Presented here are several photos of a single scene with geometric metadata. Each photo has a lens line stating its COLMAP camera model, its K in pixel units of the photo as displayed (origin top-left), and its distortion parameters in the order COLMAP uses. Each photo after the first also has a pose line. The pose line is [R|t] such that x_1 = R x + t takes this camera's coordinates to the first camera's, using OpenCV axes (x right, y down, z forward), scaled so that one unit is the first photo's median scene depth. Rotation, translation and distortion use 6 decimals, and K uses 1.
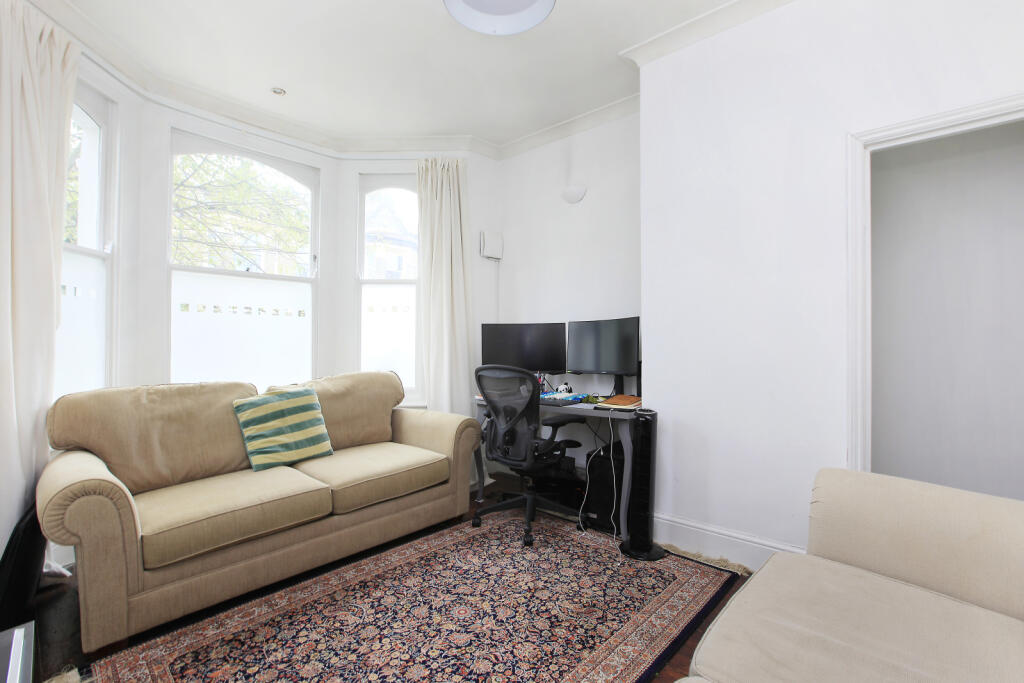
lens RADIAL K [[466.6, 0, 512.0], [0, 466.6, 338.1], [0, 0, 1]] dist [-0.000325, 0.000756]
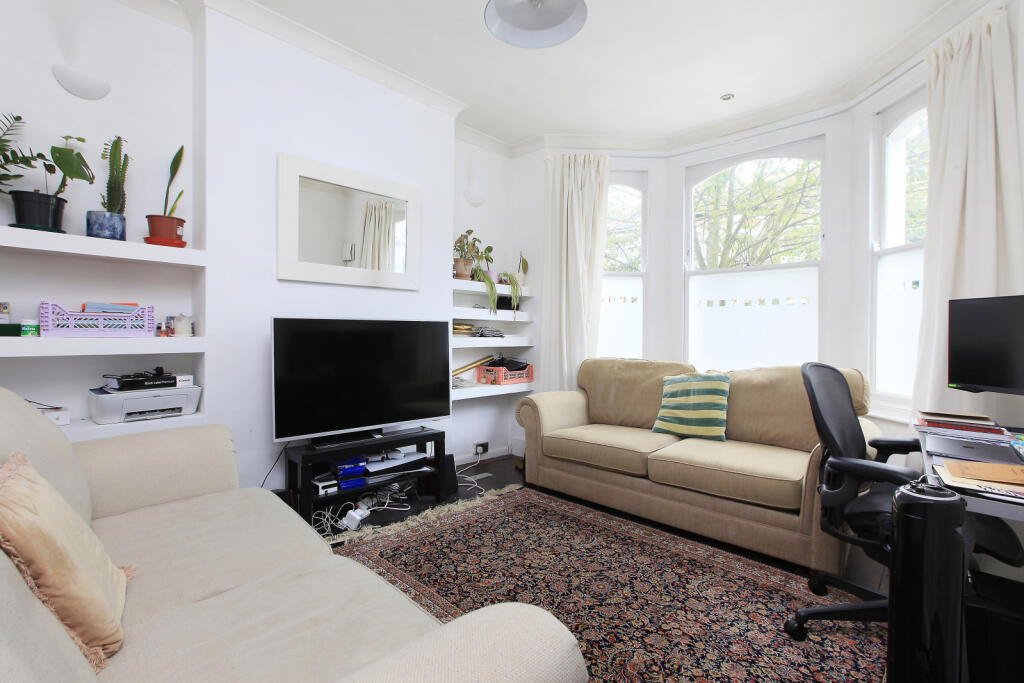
lens RADIAL K [[466.6, 0, 512.1], [0, 466.6, 337.2], [0, 0, 1]] dist [-0.000325, 0.000756]
pose [[-0.008804, 0.017337, -0.999811, 0.778651], [0.001239, 0.999849, 0.017326, 0.004222], [0.999960, -0.001087, -0.008824, 0.671981]]
